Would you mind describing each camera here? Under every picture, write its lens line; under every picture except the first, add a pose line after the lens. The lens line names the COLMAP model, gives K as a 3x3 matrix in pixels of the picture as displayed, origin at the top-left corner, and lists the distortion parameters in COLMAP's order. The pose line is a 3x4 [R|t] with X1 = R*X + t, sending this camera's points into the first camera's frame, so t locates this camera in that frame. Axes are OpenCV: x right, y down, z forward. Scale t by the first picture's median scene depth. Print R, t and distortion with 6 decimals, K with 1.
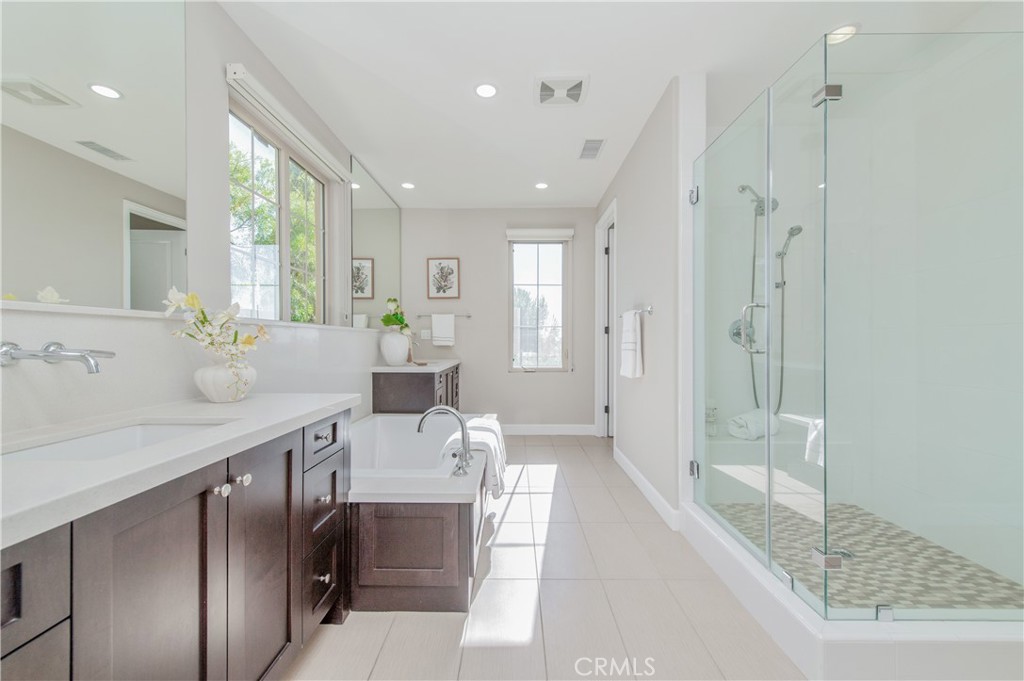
lens RADIAL K [[412.5, 0, 510.7], [0, 412.5, 339.4], [0, 0, 1]] dist [0.004379, -0.000267]
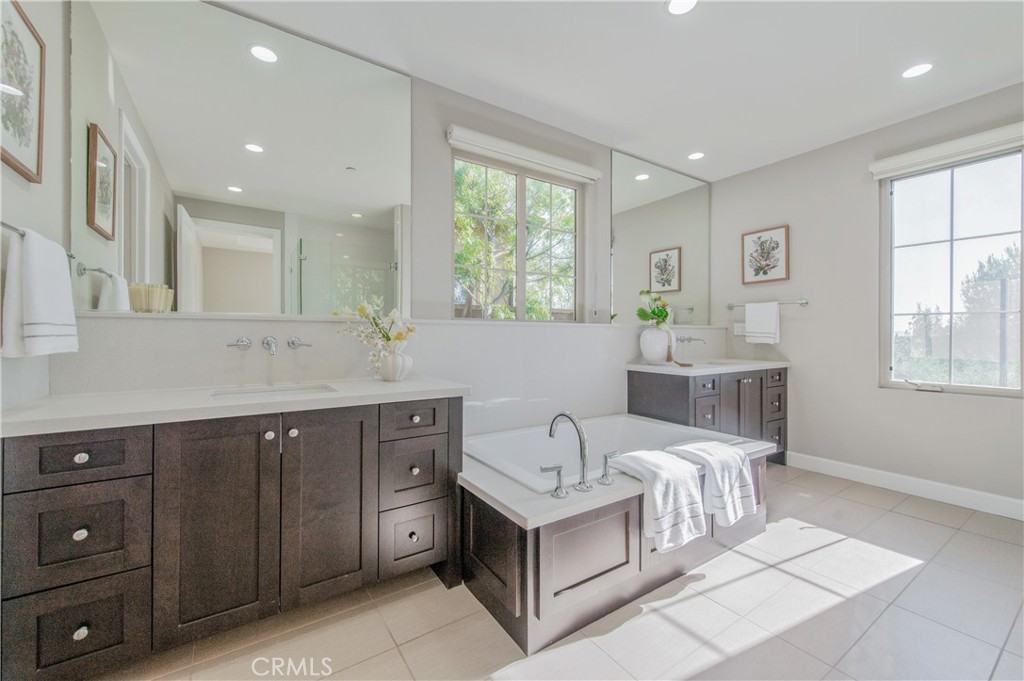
lens RADIAL K [[406.1, 0, 508.3], [0, 406.1, 334.5], [0, 0, 1]] dist [0.002931, 0.000013]
pose [[0.549699, 0.001353, -0.835362, 0.287362], [-0.000489, 0.999999, 0.001298, -0.002883], [0.835363, -0.000306, 0.549699, 0.250790]]
